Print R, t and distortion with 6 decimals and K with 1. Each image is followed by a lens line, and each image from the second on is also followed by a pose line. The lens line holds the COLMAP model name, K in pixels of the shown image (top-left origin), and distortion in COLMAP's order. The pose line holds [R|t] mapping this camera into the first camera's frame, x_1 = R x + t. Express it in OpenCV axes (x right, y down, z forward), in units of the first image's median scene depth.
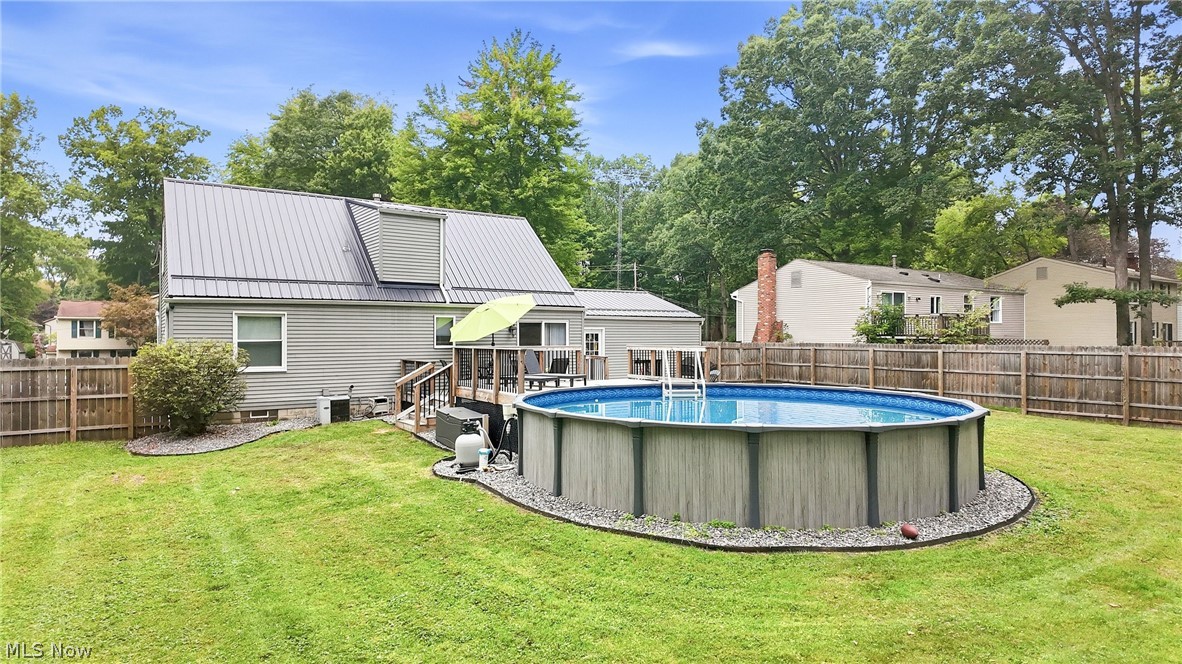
lens RADIAL K [[685.1, 0, 591.0], [0, 685.1, 332.0], [0, 0, 1]] dist [0.081114, -0.096680]
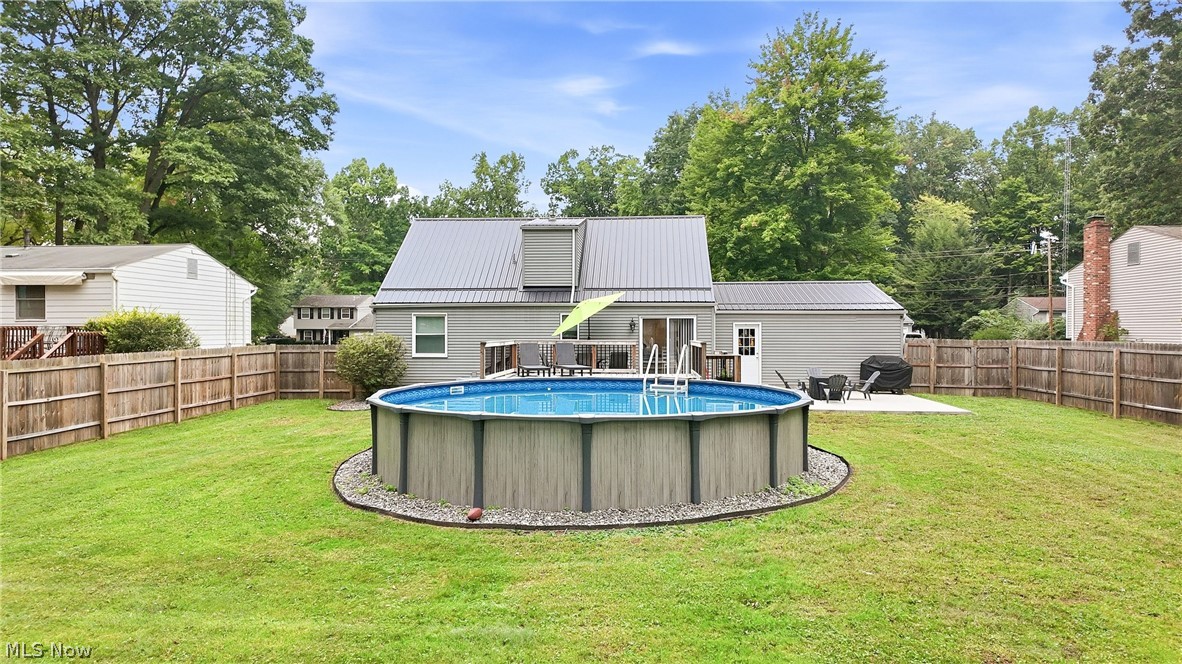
lens RADIAL K [[685.1, 0, 591.0], [0, 685.1, 332.0], [0, 0, 1]] dist [0.081114, -0.096680]
pose [[0.788549, 0.001852, -0.614969, 0.429553], [0.002460, 0.999978, 0.006167, 0.000383], [0.614967, -0.006376, 0.788527, 0.094939]]
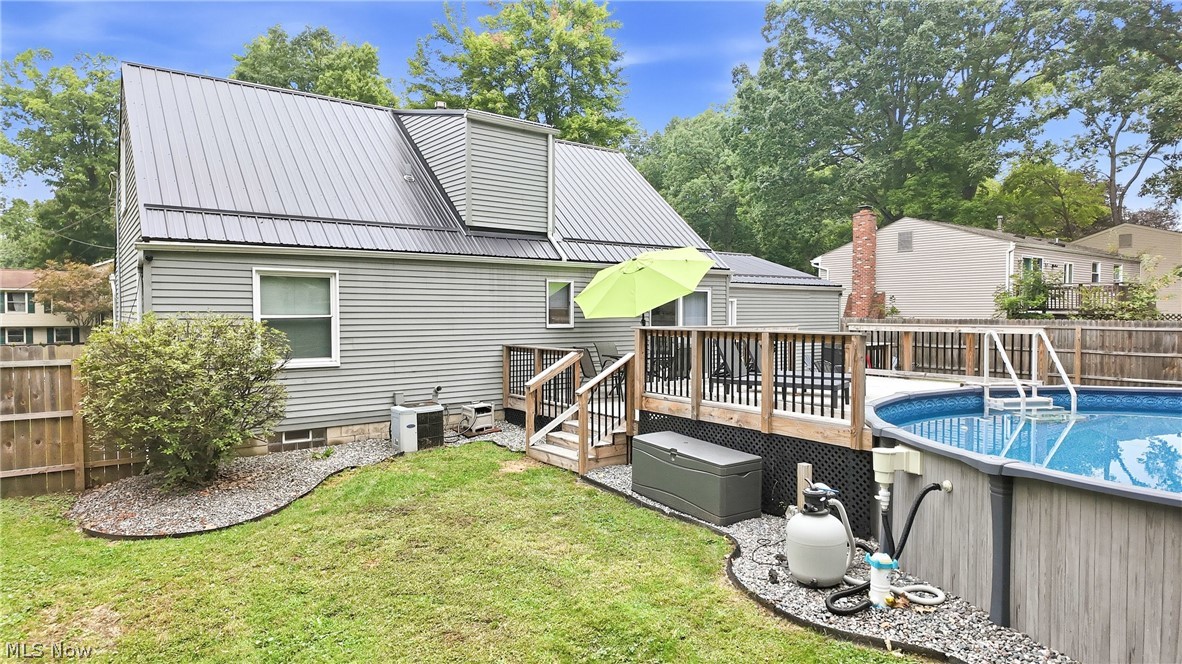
lens RADIAL K [[686.0, 0, 590.0], [0, 686.0, 333.4], [0, 0, 1]] dist [0.054467, -0.045985]
pose [[0.998412, -0.001769, 0.056306, -0.181968], [-0.000341, 0.999299, 0.037437, 0.003169], [-0.056333, -0.037396, 0.997711, 0.271690]]
